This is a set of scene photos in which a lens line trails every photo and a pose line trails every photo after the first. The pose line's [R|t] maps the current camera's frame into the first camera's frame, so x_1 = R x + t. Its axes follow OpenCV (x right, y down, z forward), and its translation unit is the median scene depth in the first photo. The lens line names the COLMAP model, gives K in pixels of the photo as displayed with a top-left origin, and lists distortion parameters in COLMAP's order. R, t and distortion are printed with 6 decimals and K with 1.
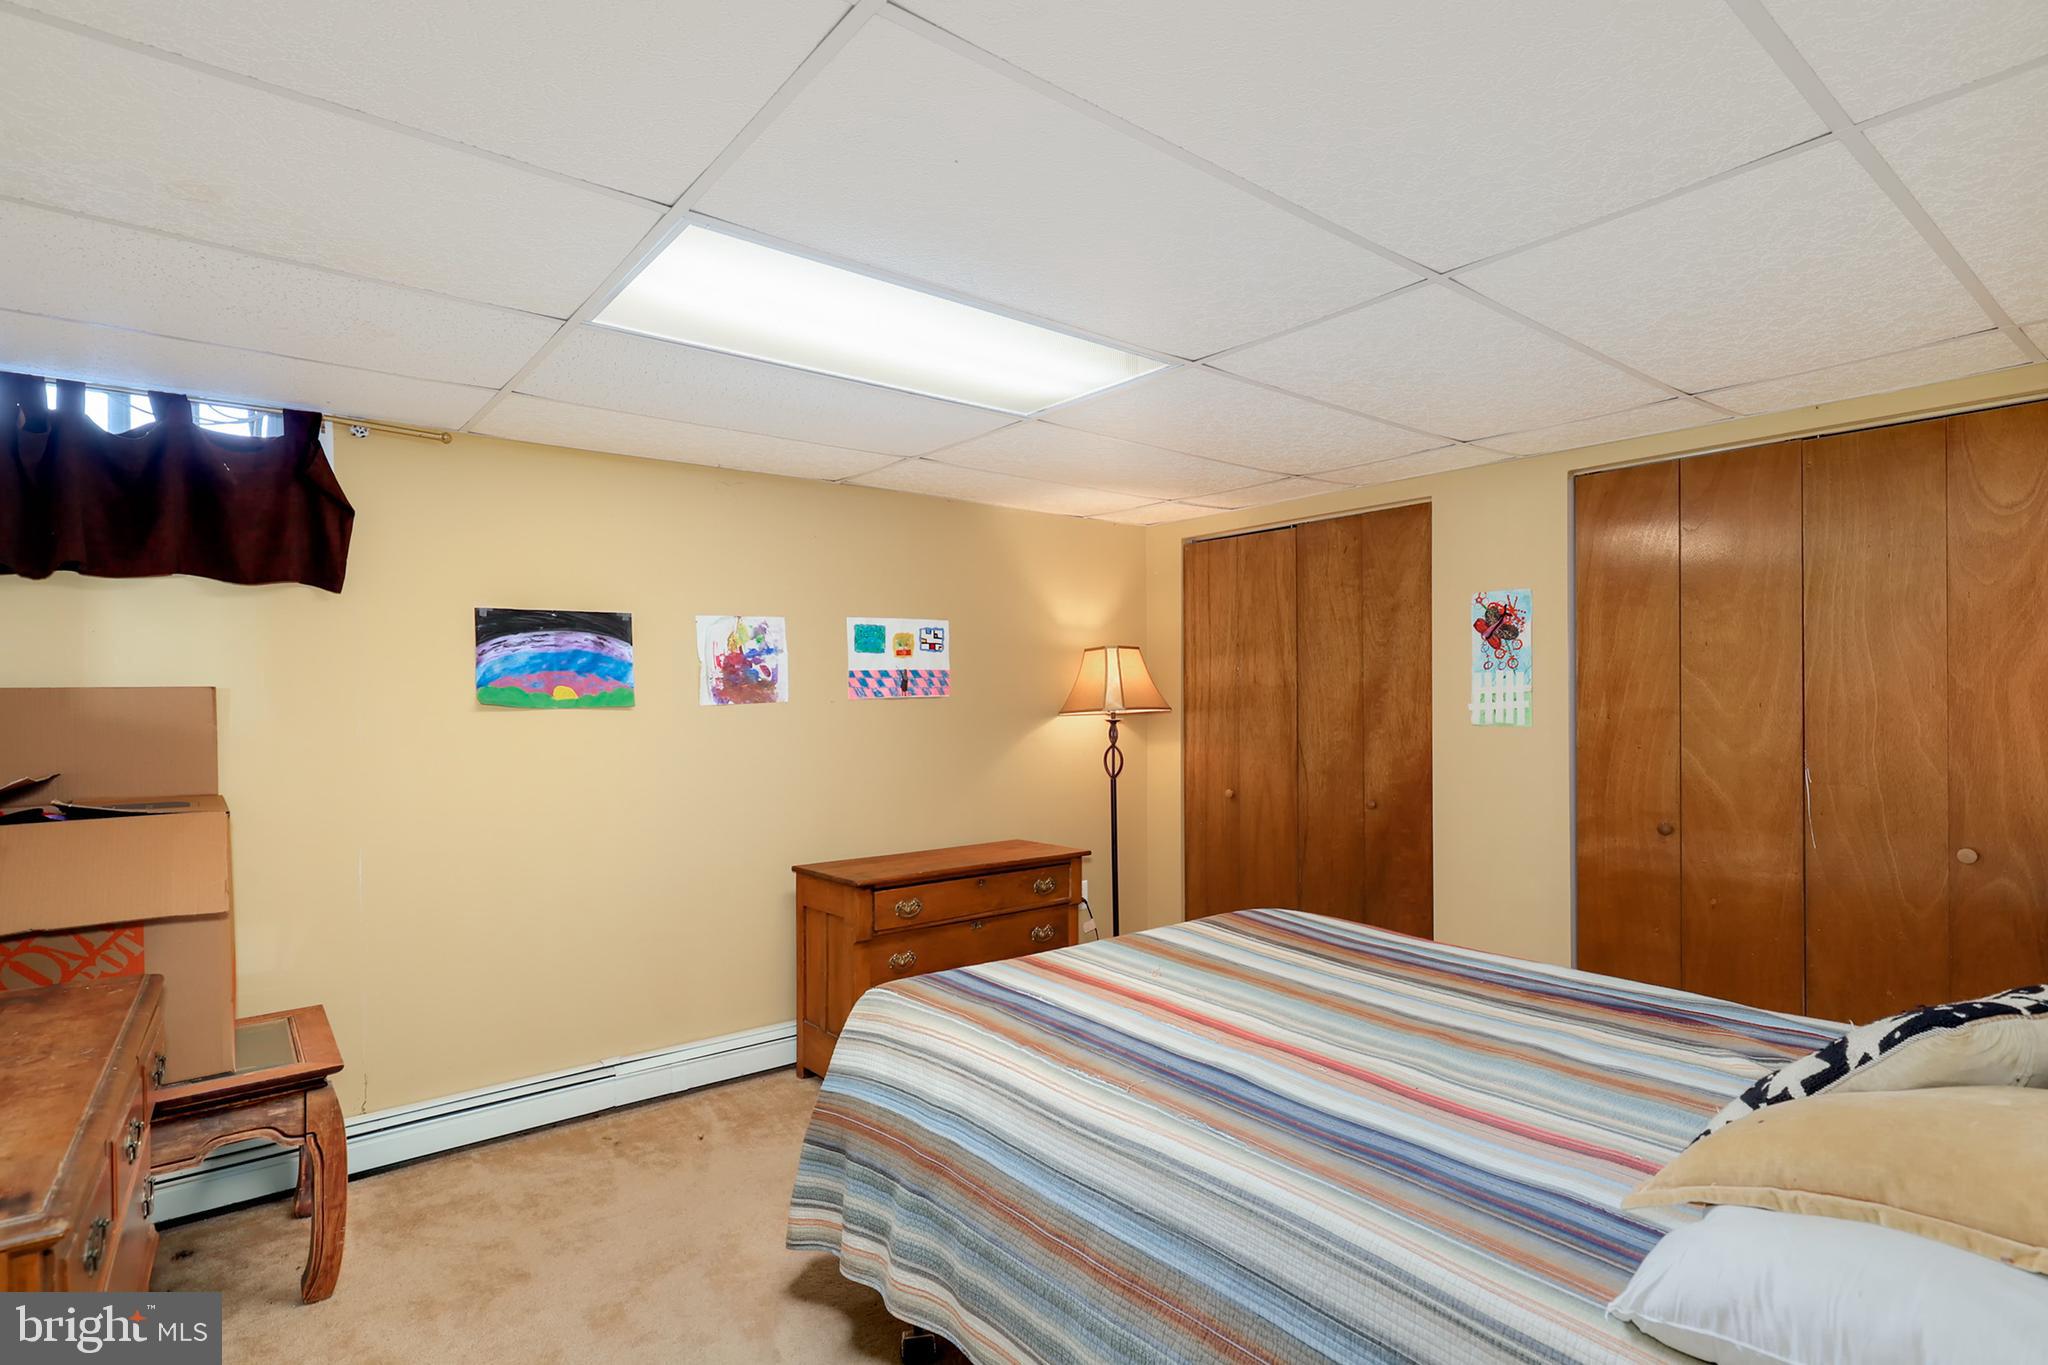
lens RADIAL K [[972.8, 0, 1030.7], [0, 972.8, 695.9], [0, 0, 1]] dist [0.001300, 0.000025]
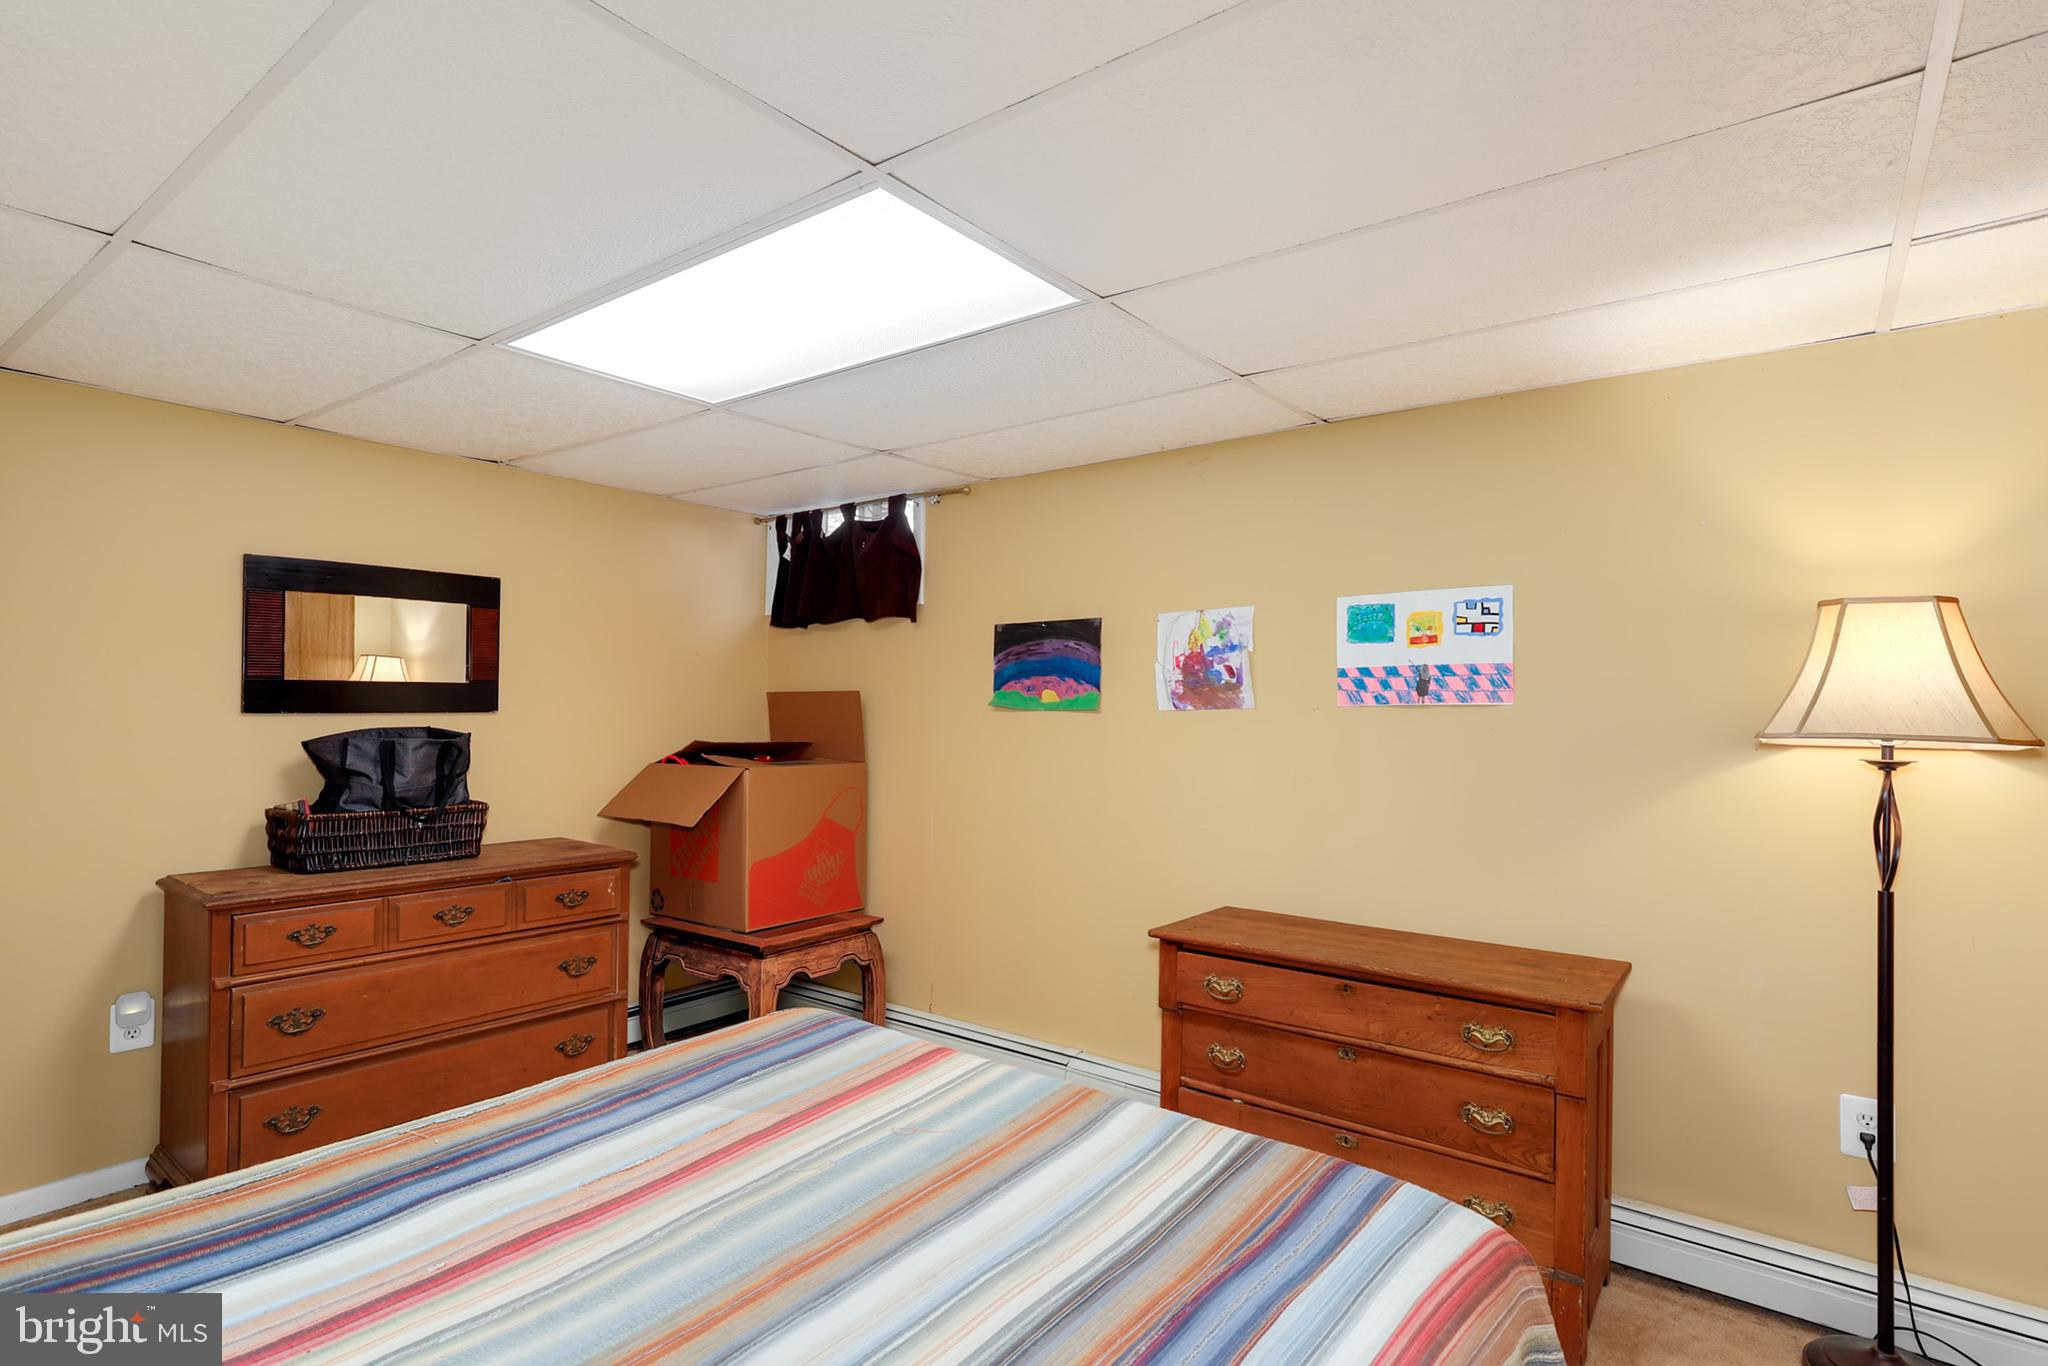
lens RADIAL K [[972.8, 0, 1030.7], [0, 972.8, 696.4], [0, 0, 1]] dist [0.001300, 0.000025]
pose [[0.277462, -0.001437, -0.960735, 0.493806], [-0.013582, 0.999893, -0.005418, 0.003142], [0.960640, 0.014552, 0.277413, 0.593663]]
